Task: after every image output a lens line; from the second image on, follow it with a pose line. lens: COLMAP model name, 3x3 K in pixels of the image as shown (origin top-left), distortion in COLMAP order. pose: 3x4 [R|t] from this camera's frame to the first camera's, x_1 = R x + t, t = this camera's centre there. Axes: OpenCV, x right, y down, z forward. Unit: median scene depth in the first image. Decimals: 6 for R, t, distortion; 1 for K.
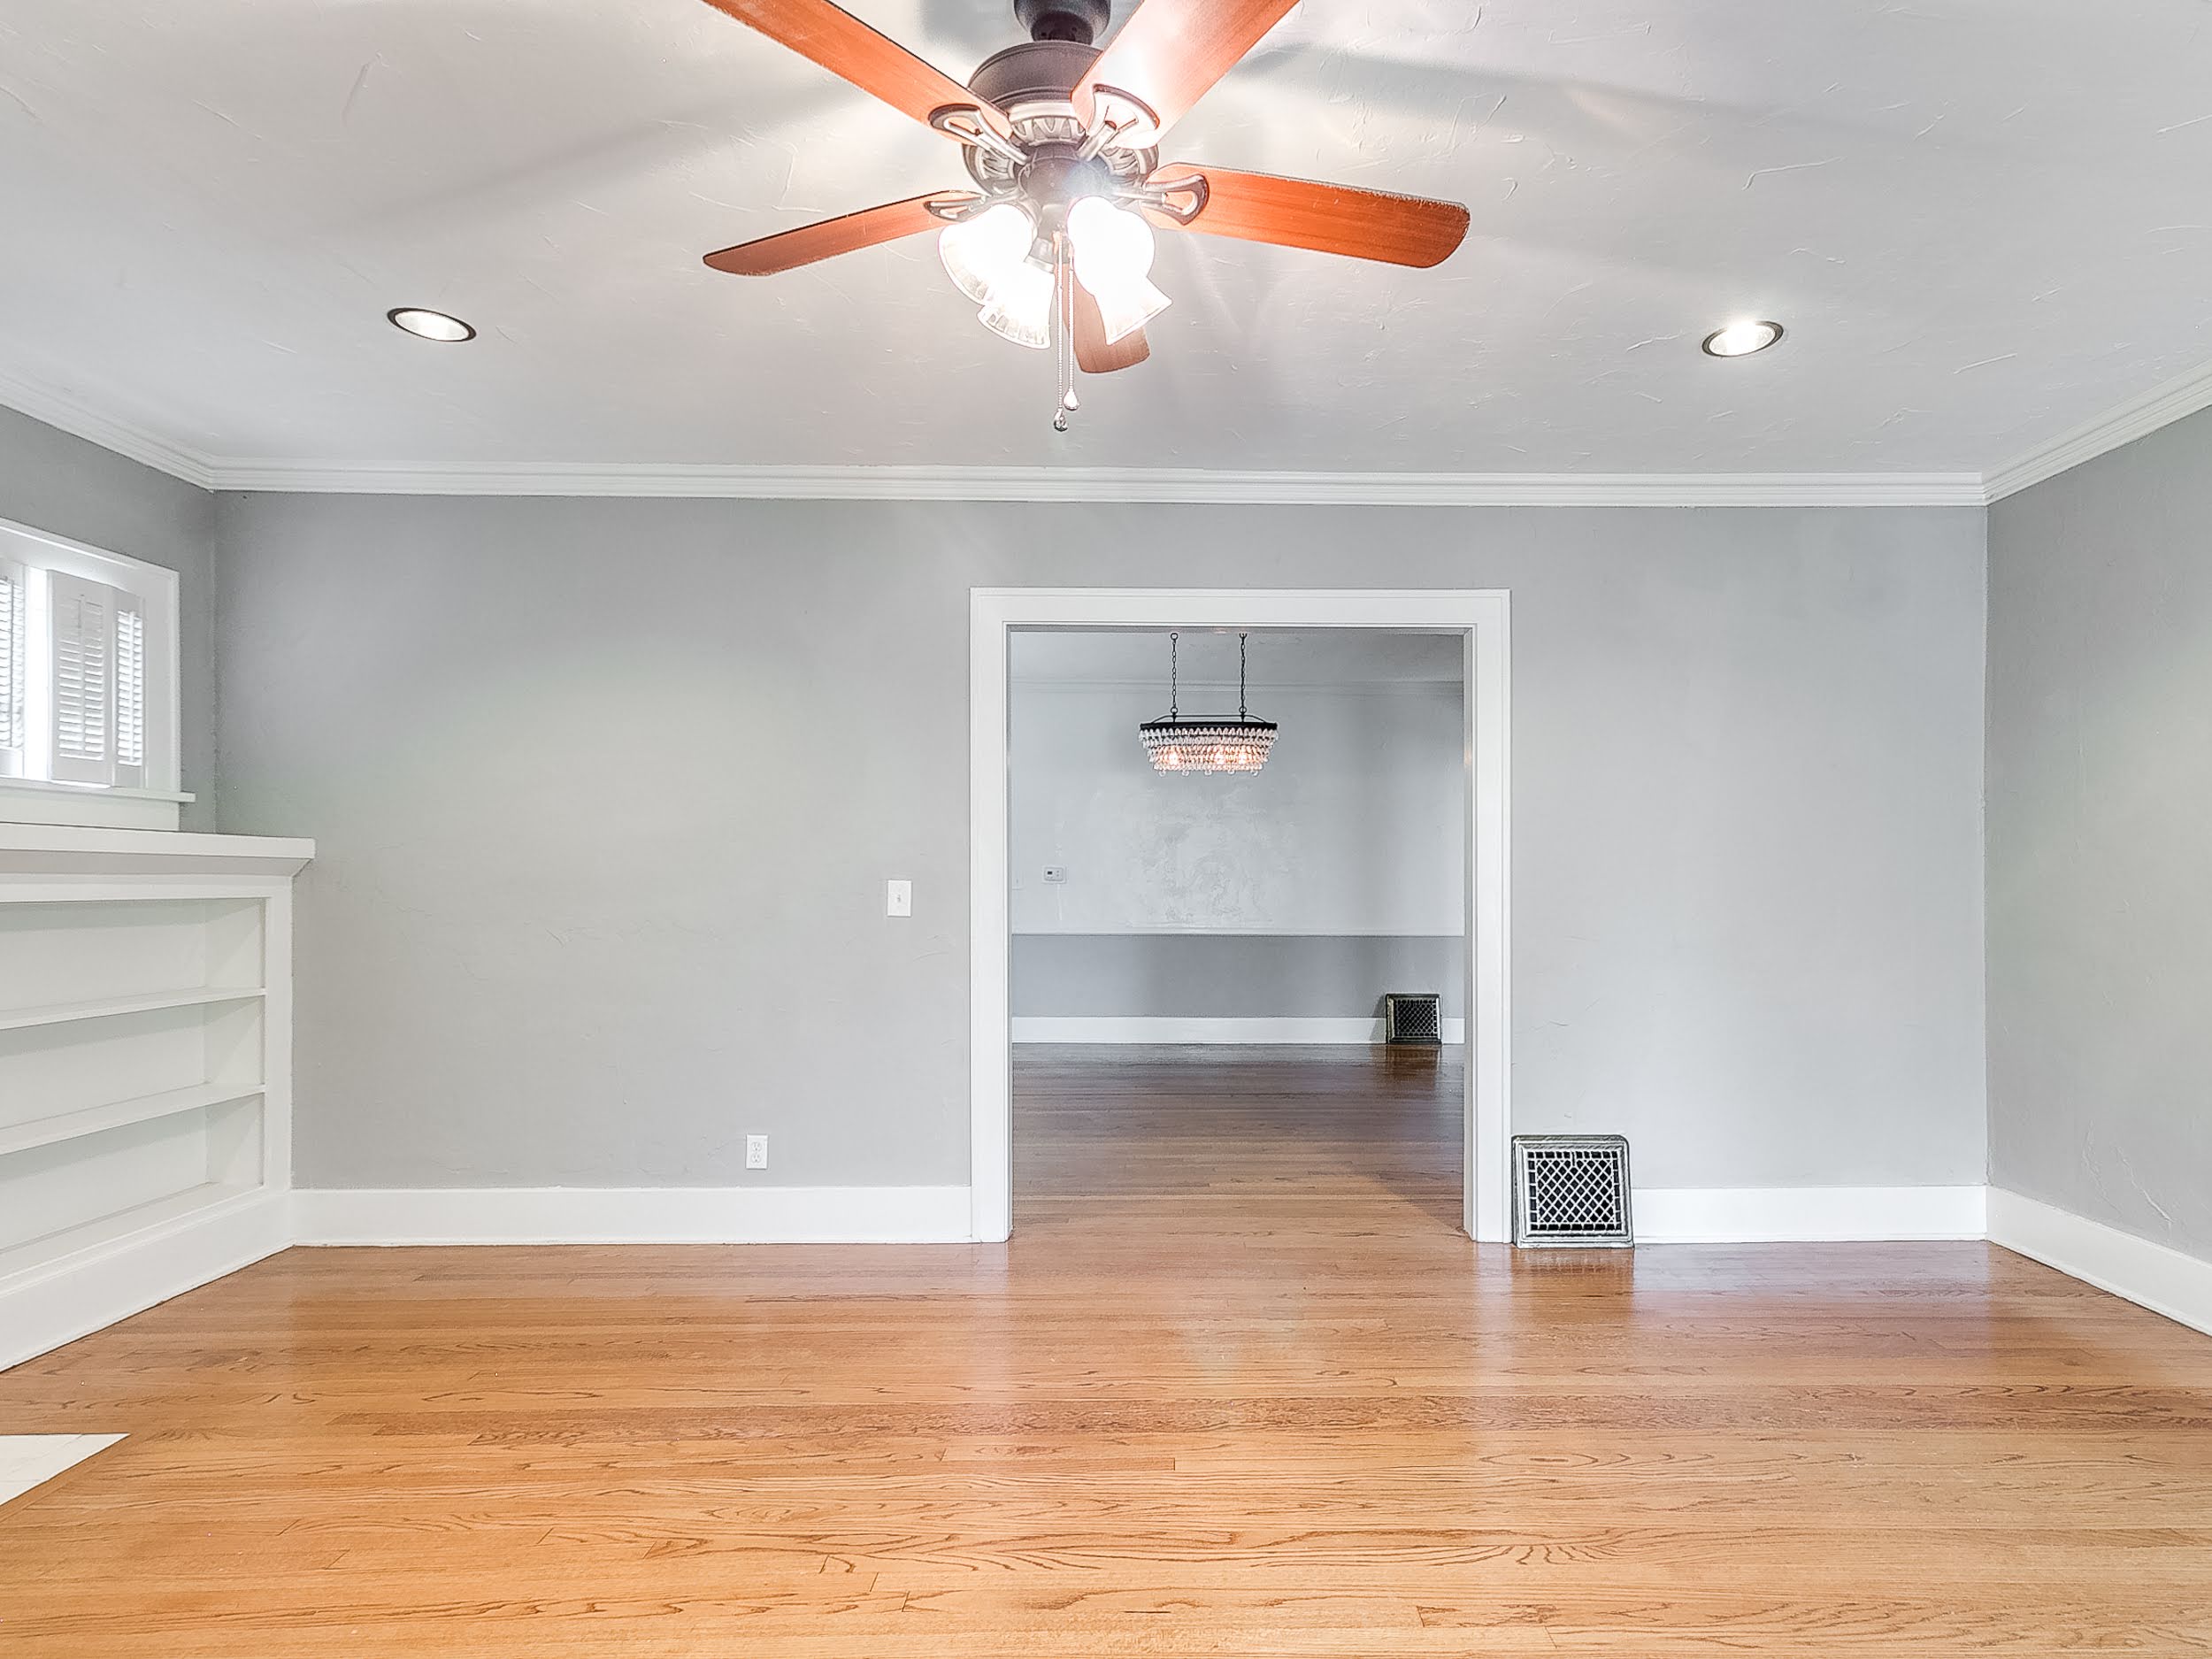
lens RADIAL K [[1158.4, 0, 1109.5], [0, 1158.4, 874.4], [0, 0, 1]] dist [0.005332, 0.000666]
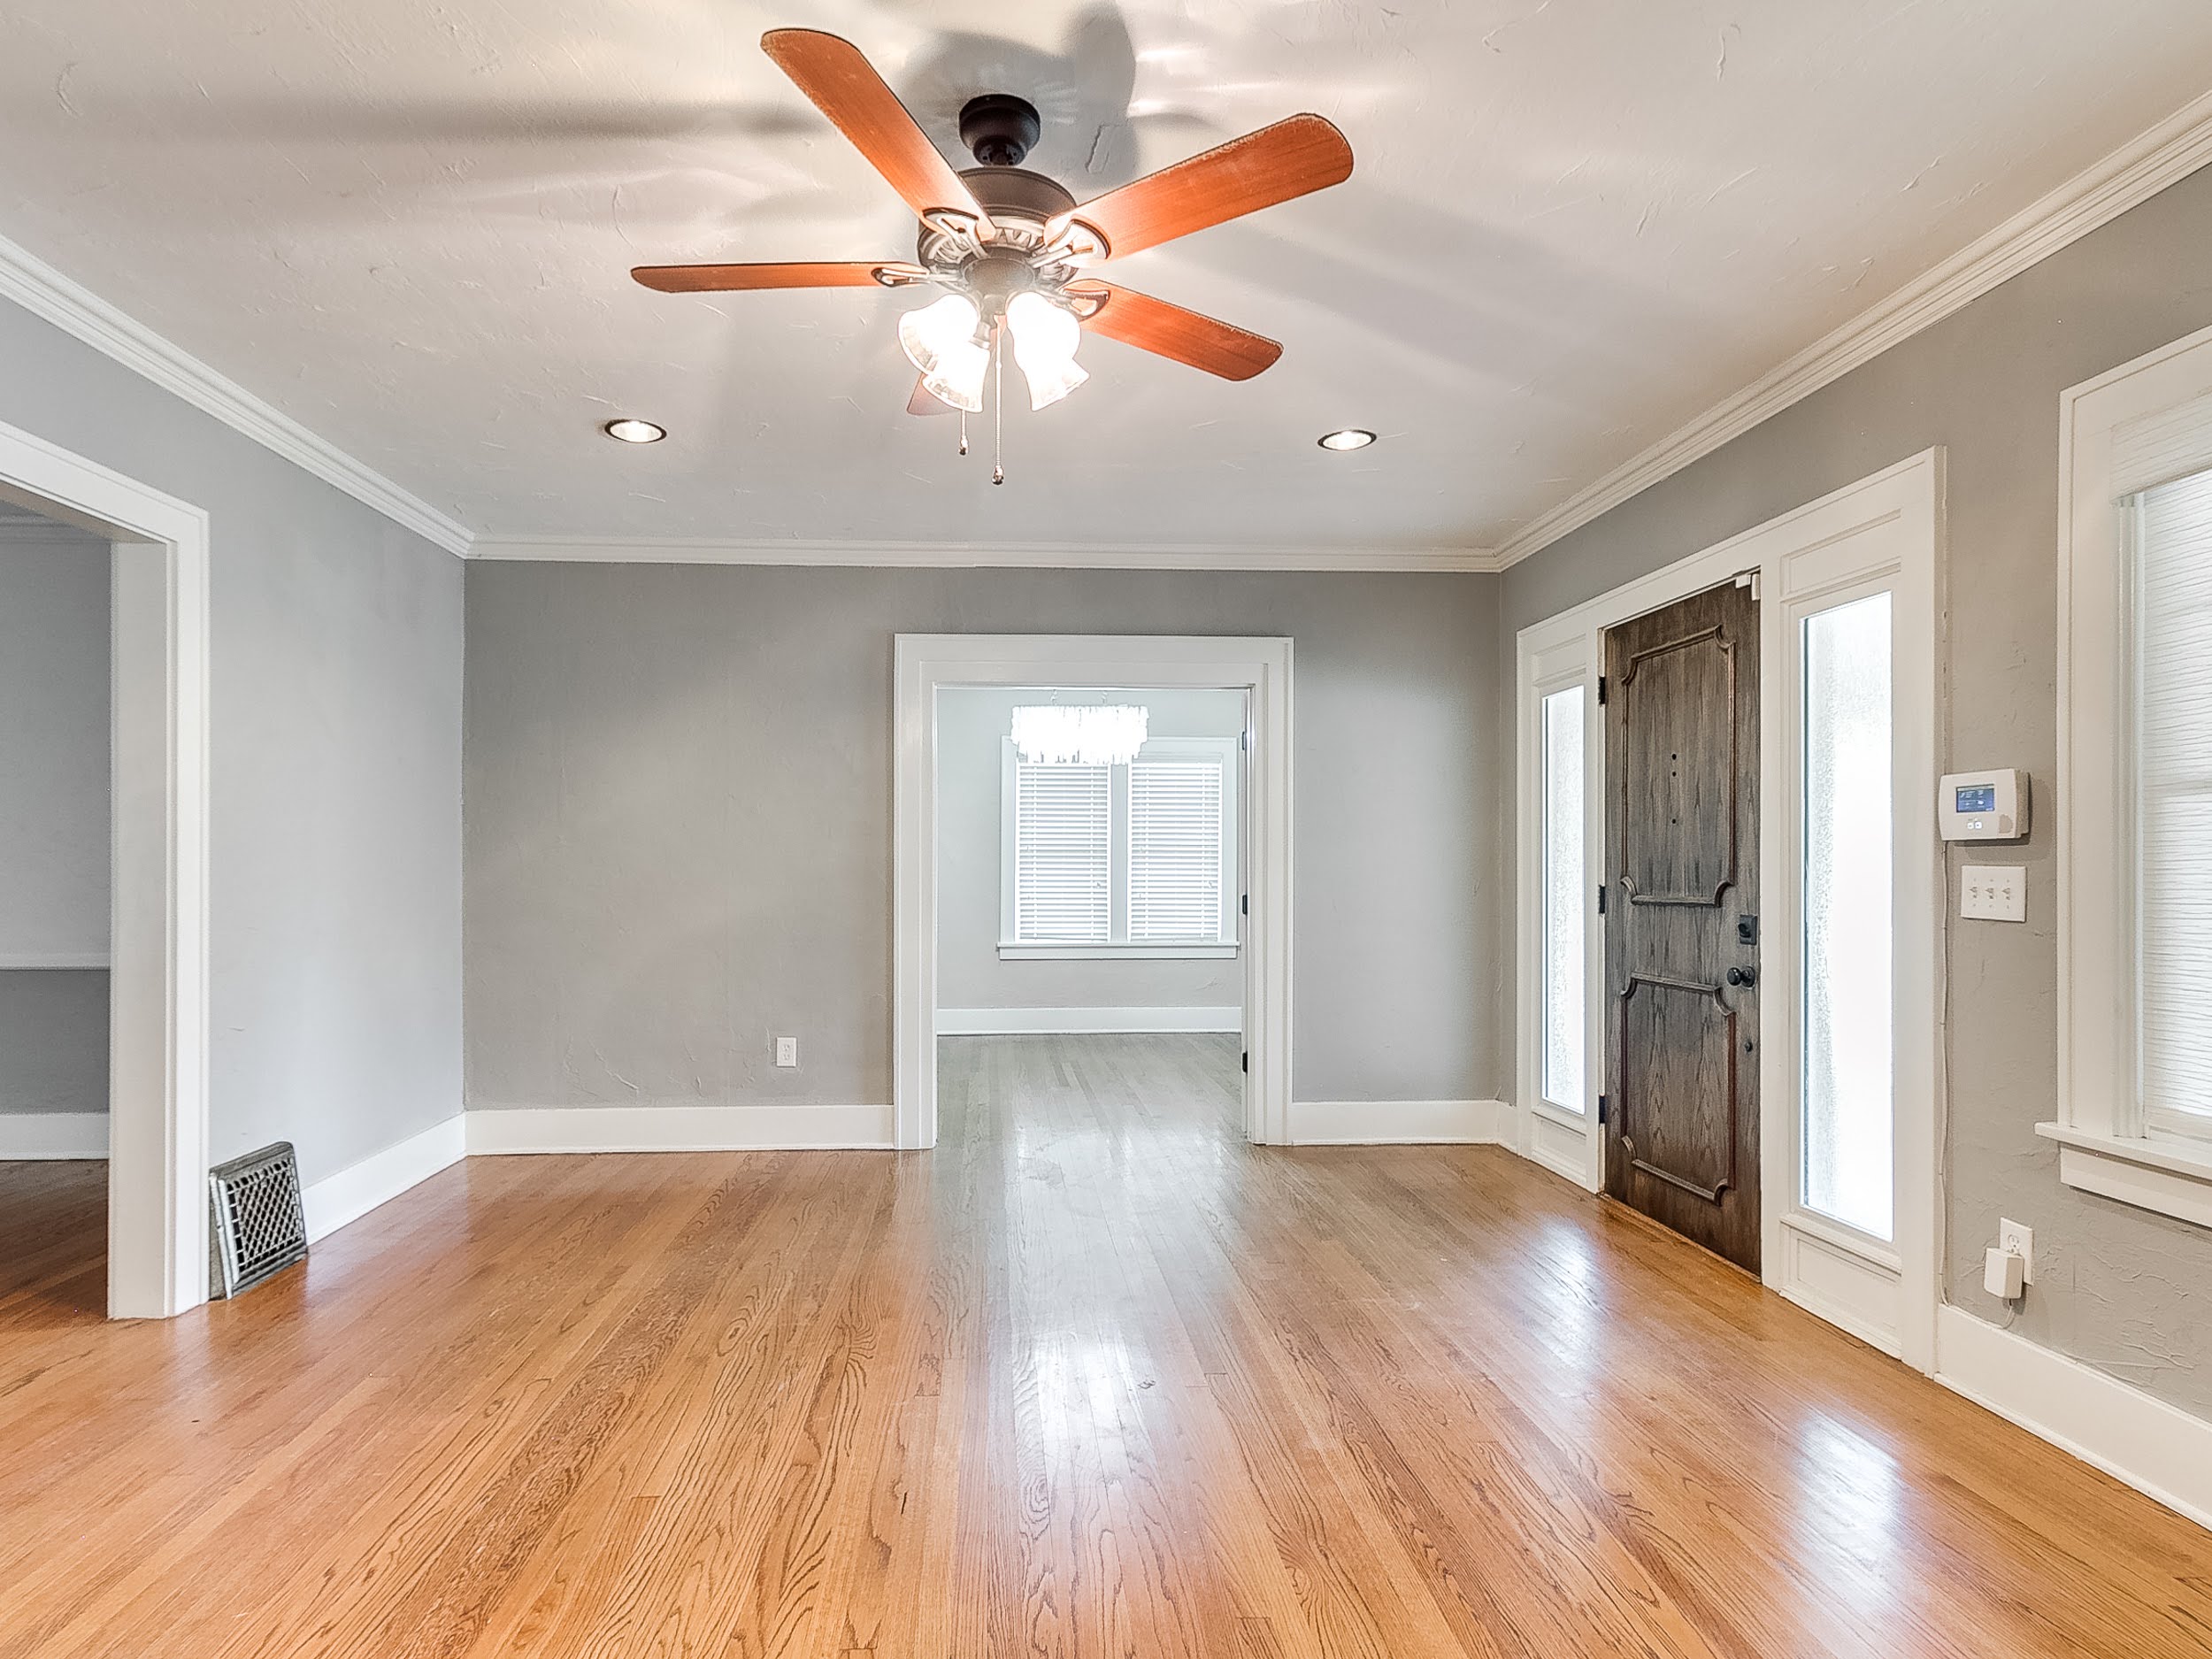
lens RADIAL K [[1158.4, 0, 1109.5], [0, 1158.4, 874.4], [0, 0, 1]] dist [0.005332, 0.000666]
pose [[-0.080403, -0.007160, 0.996737, -0.790976], [-0.007471, 0.999950, 0.006580, 0.003459], [-0.996734, -0.006917, -0.080453, 0.630075]]
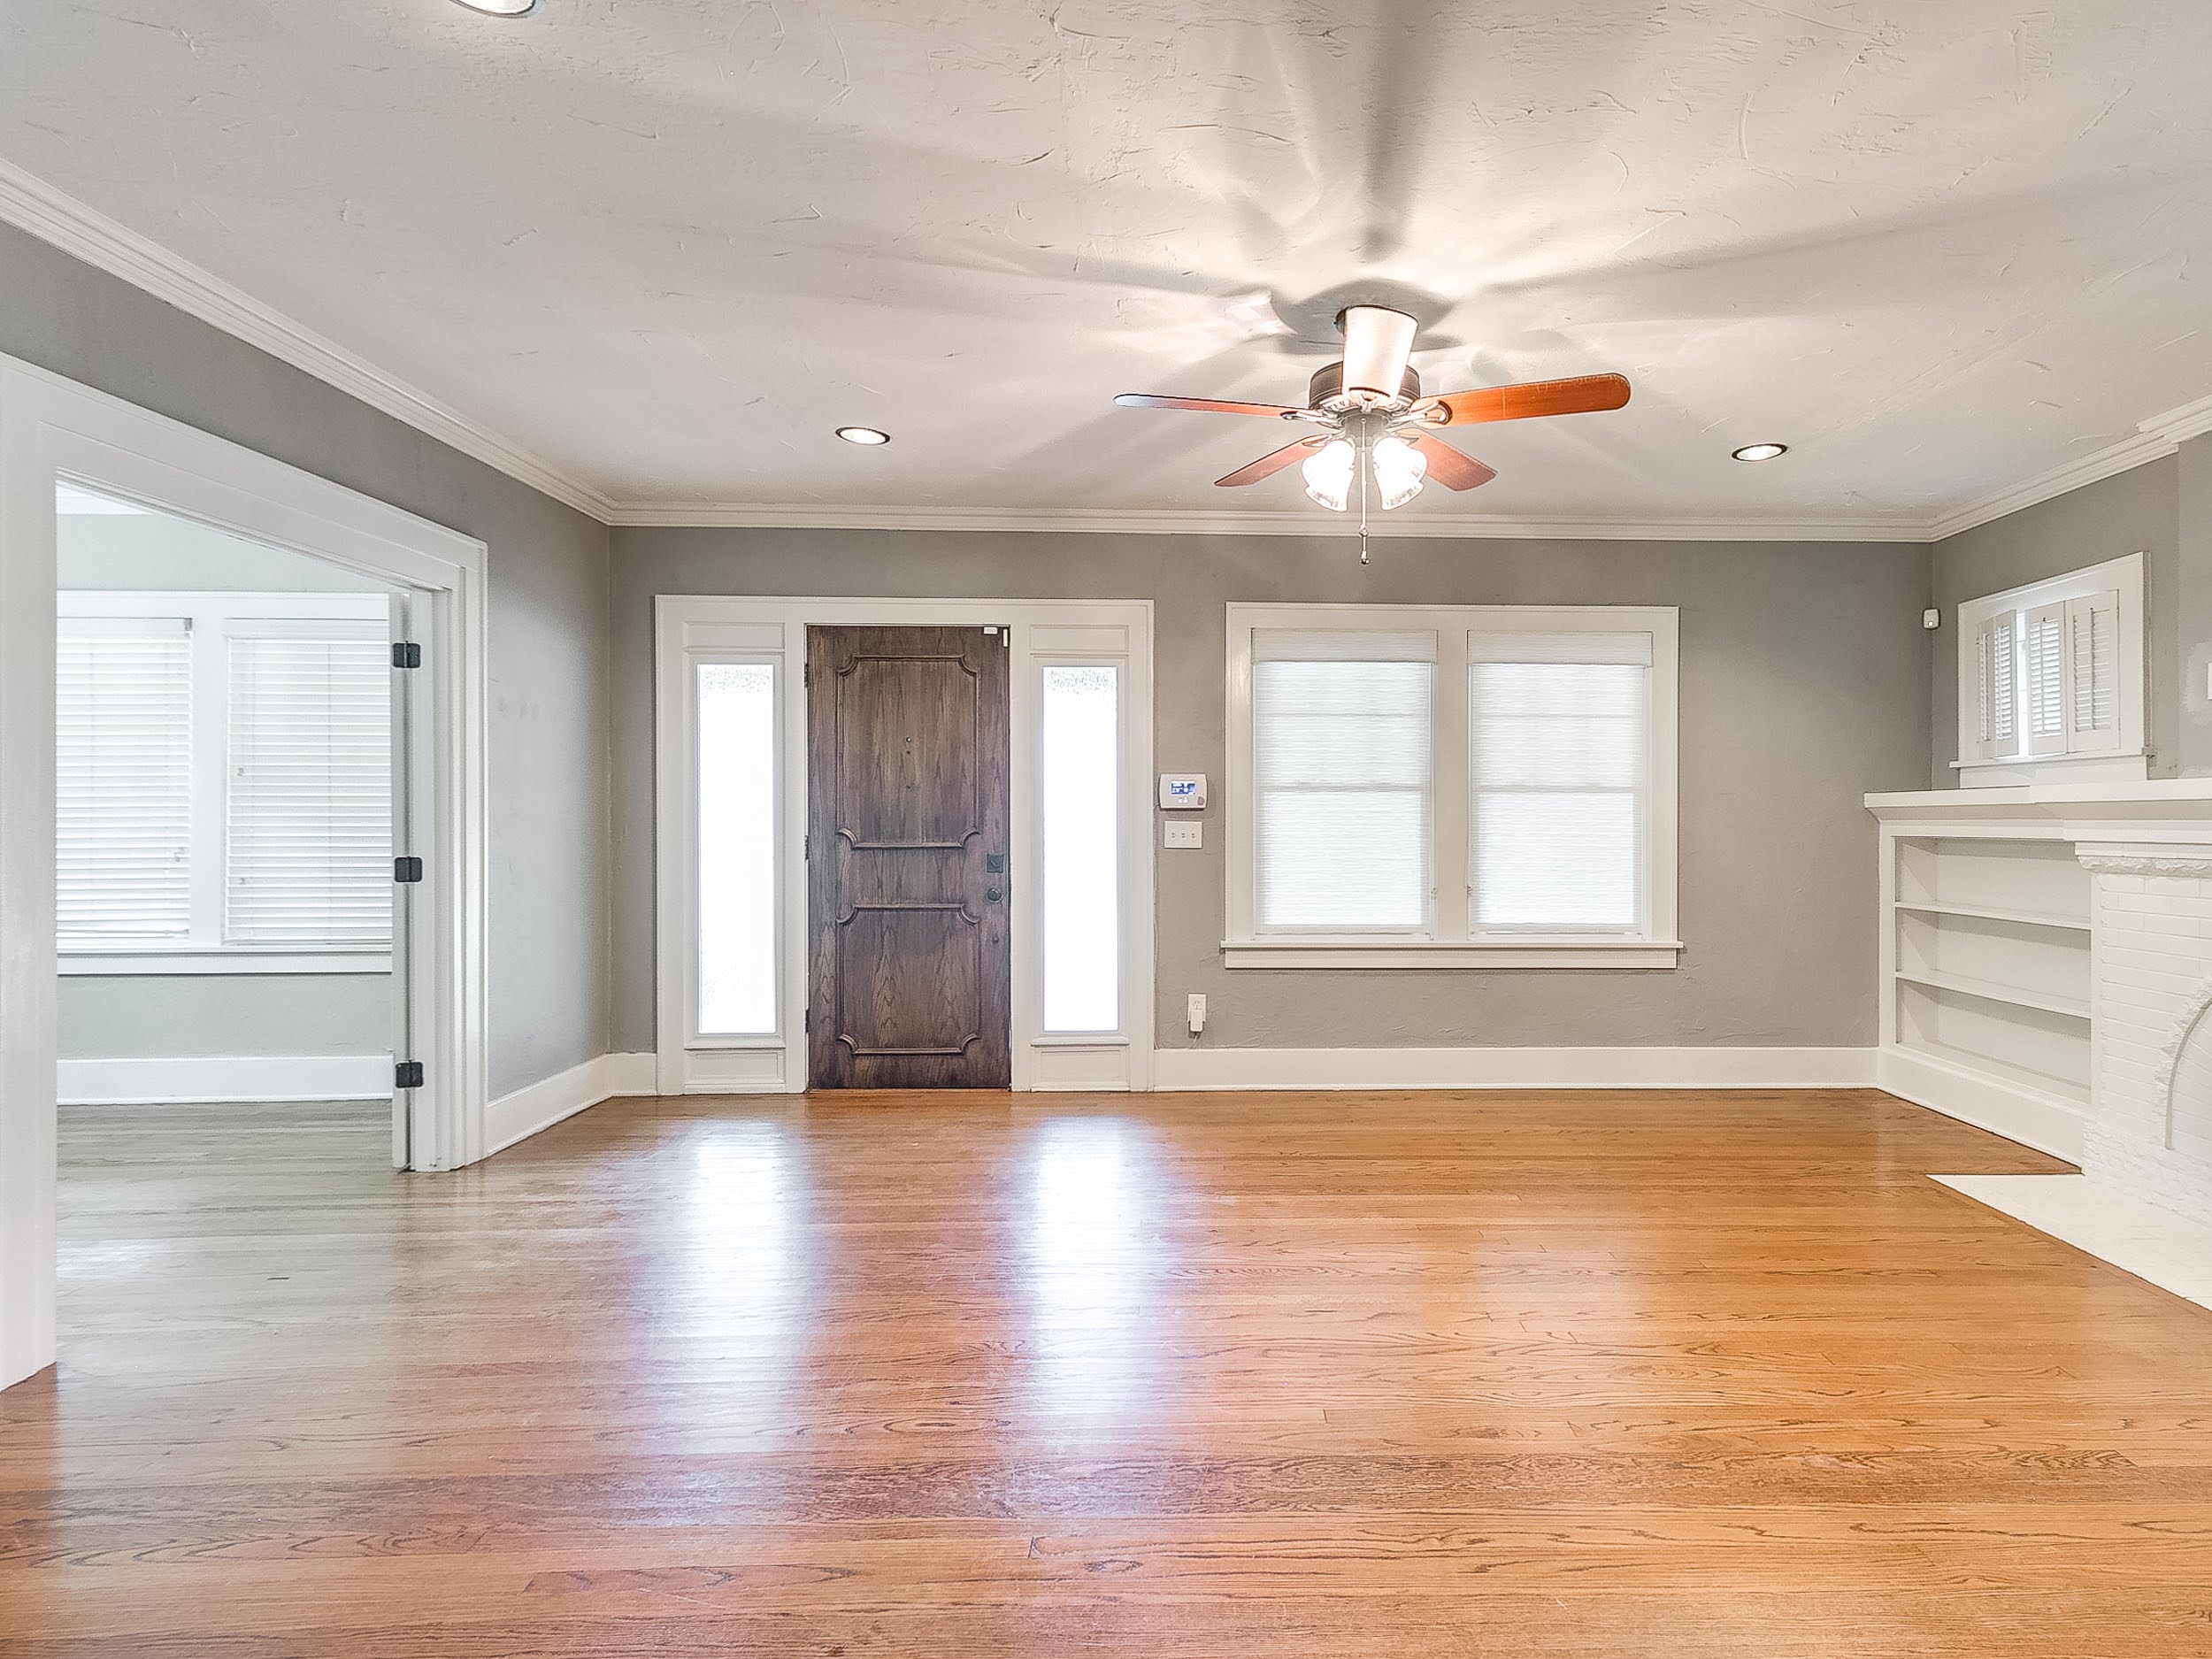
lens RADIAL K [[1160.0, 0, 1147.2], [0, 1160.0, 822.8], [0, 0, 1]] dist [0.000496, -0.000219]
pose [[-0.999925, -0.004000, -0.011582, 0.194987], [-0.003935, 0.999977, -0.005602, 0.010791], [0.011604, -0.005556, -0.999917, 1.757972]]
